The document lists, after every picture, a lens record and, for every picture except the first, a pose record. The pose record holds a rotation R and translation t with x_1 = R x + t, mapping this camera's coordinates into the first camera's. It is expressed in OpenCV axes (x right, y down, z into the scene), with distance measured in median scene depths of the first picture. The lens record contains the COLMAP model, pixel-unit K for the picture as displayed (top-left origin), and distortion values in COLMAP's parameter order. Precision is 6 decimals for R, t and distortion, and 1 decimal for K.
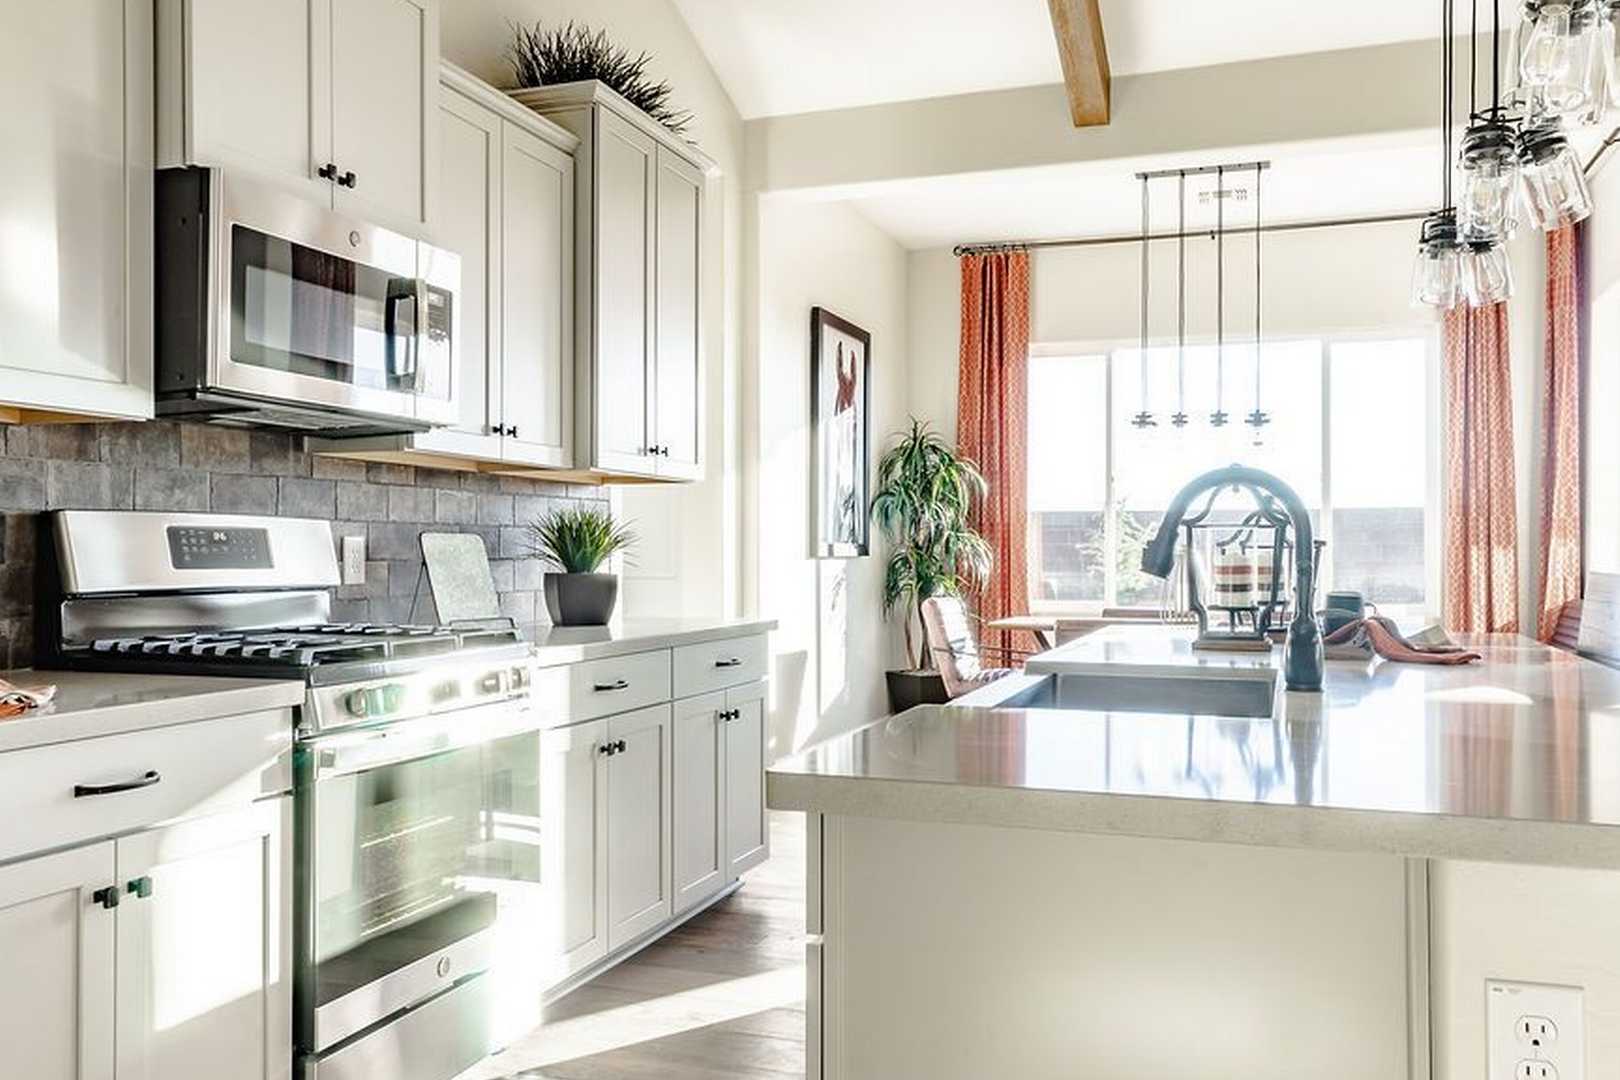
lens RADIAL K [[1277.9, 0, 814.5], [0, 1277.9, 534.2], [0, 0, 1]] dist [-0.005958, 0.008193]
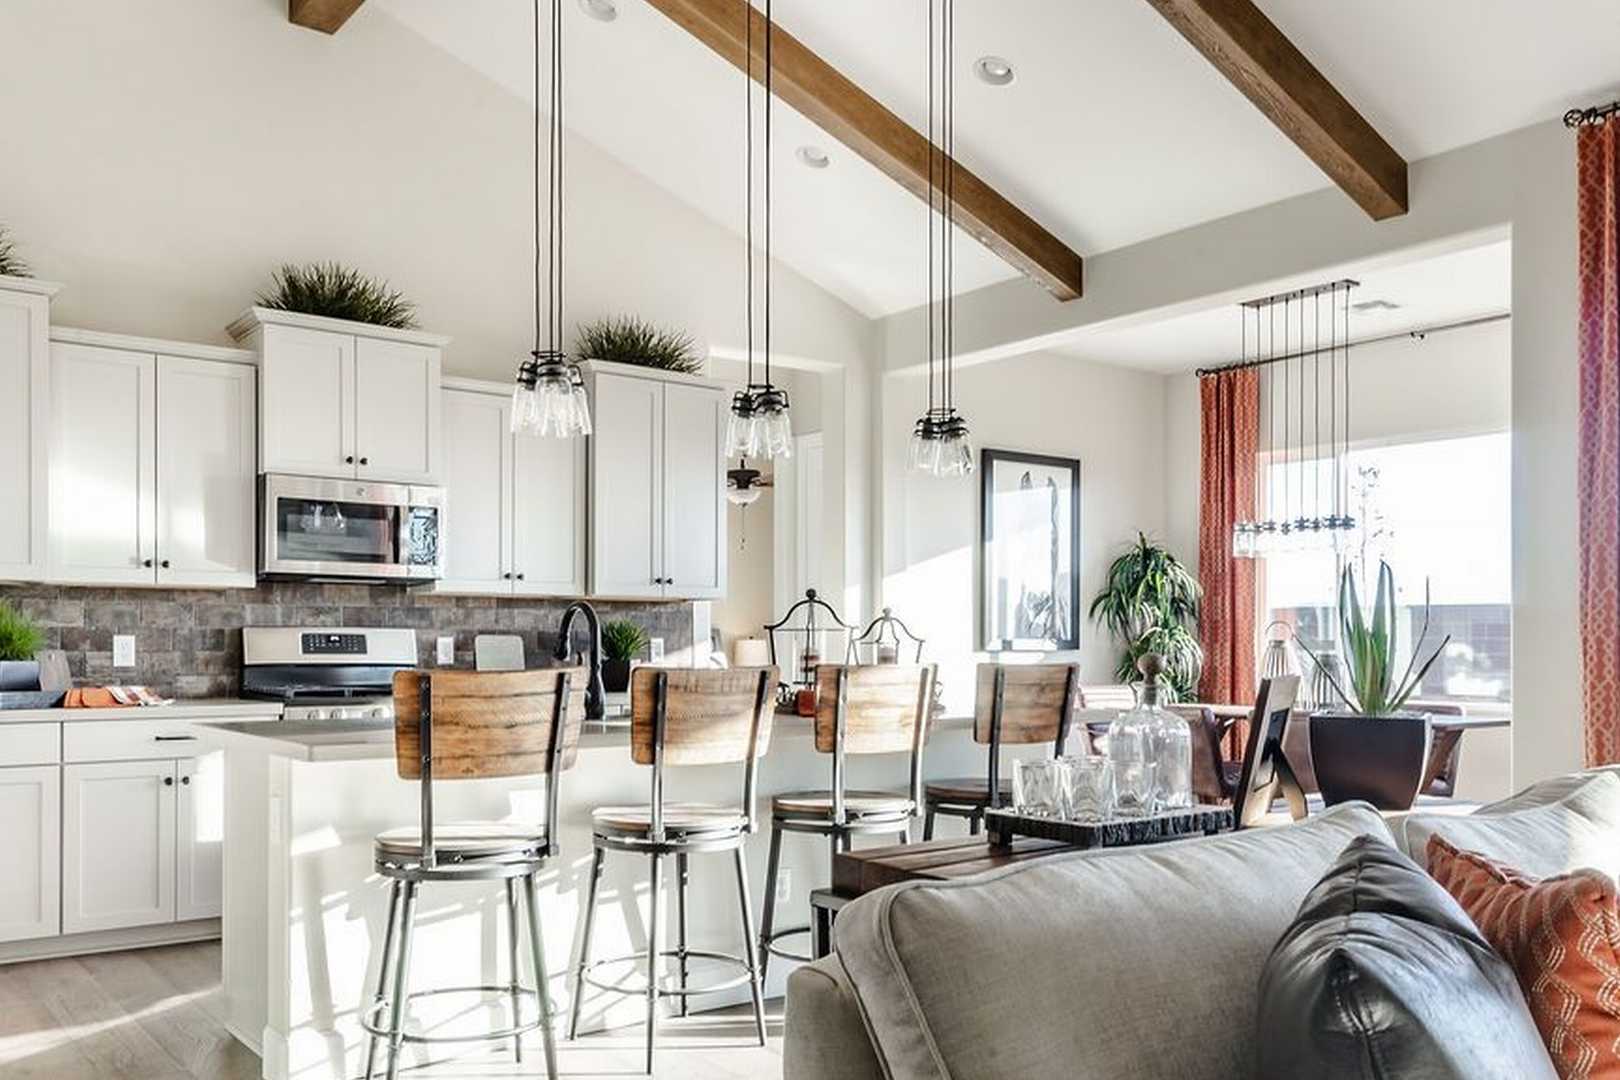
lens RADIAL K [[1277.9, 0, 824.4], [0, 1277.9, 634.7], [0, 0, 1]] dist [-0.005958, 0.008193]
pose [[0.845967, -0.000349, -0.533236, 0.528371], [0.004064, 0.999975, 0.005792, -0.005220], [0.533220, -0.007067, 0.845947, -0.126828]]
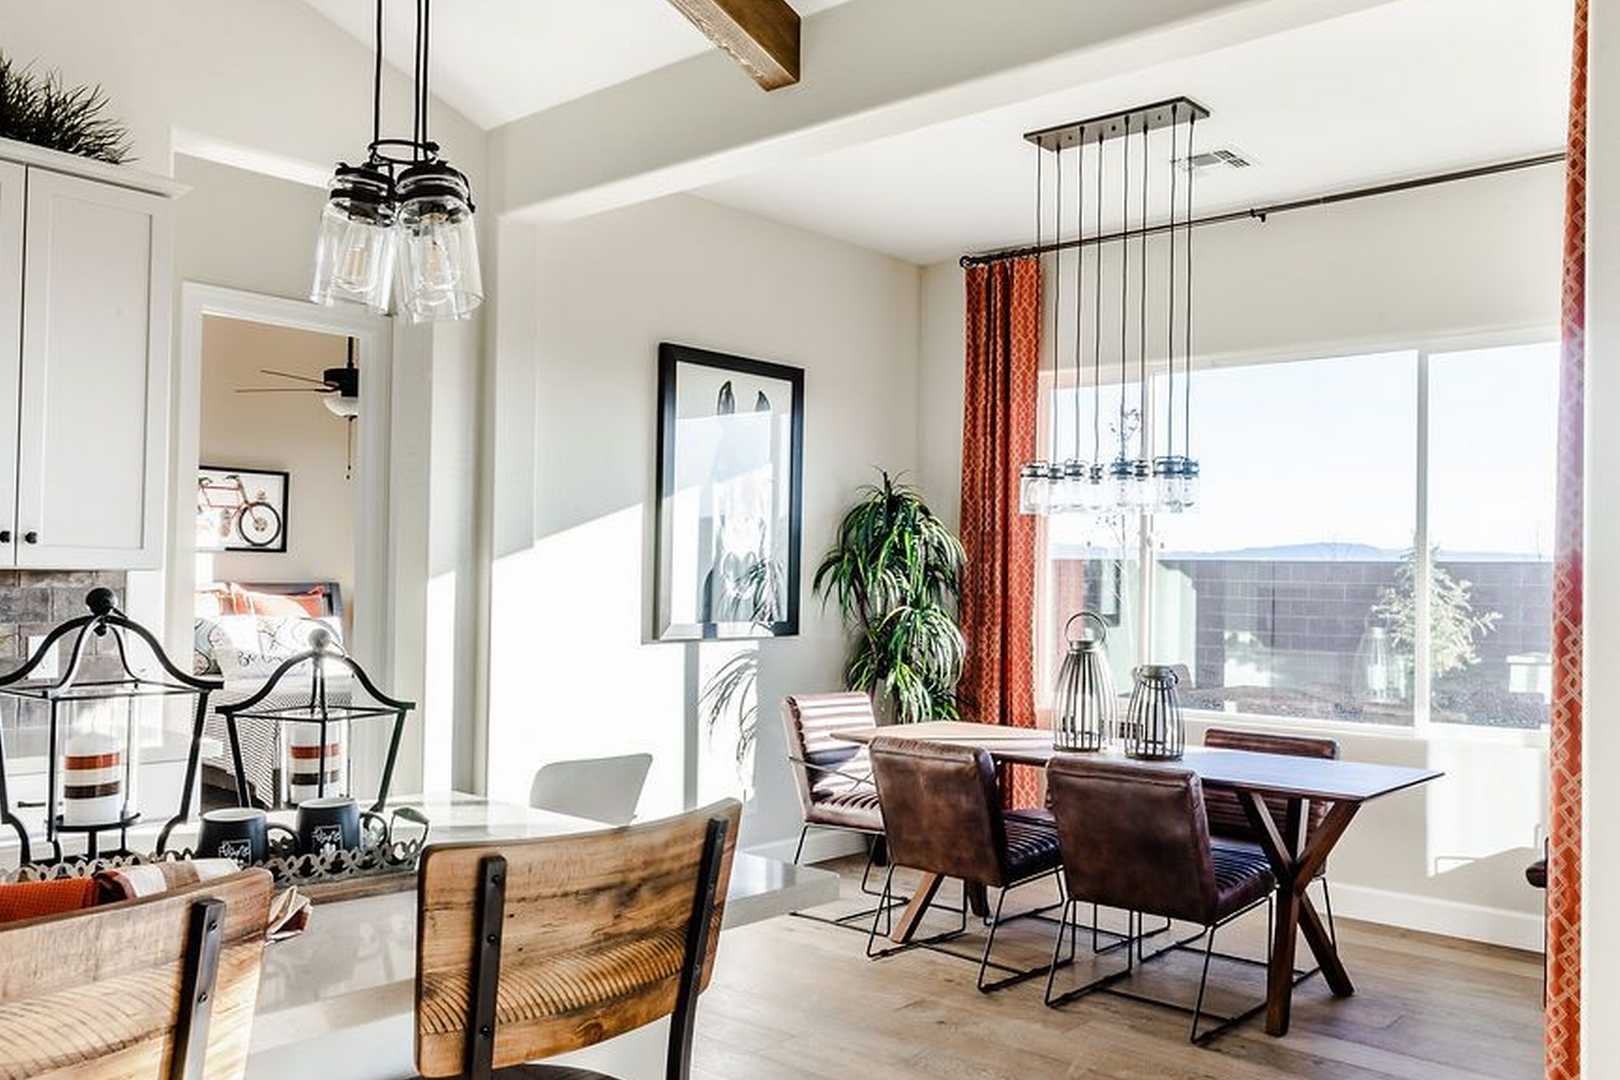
lens RADIAL K [[1277.9, 0, 802.4], [0, 1277.9, 546.8], [0, 0, 1]] dist [-0.005958, 0.008193]
pose [[0.928667, 0.008287, -0.370822, 0.398847], [-0.013995, 0.999821, -0.012702, -0.034084], [0.370651, 0.016986, 0.928617, 0.254681]]
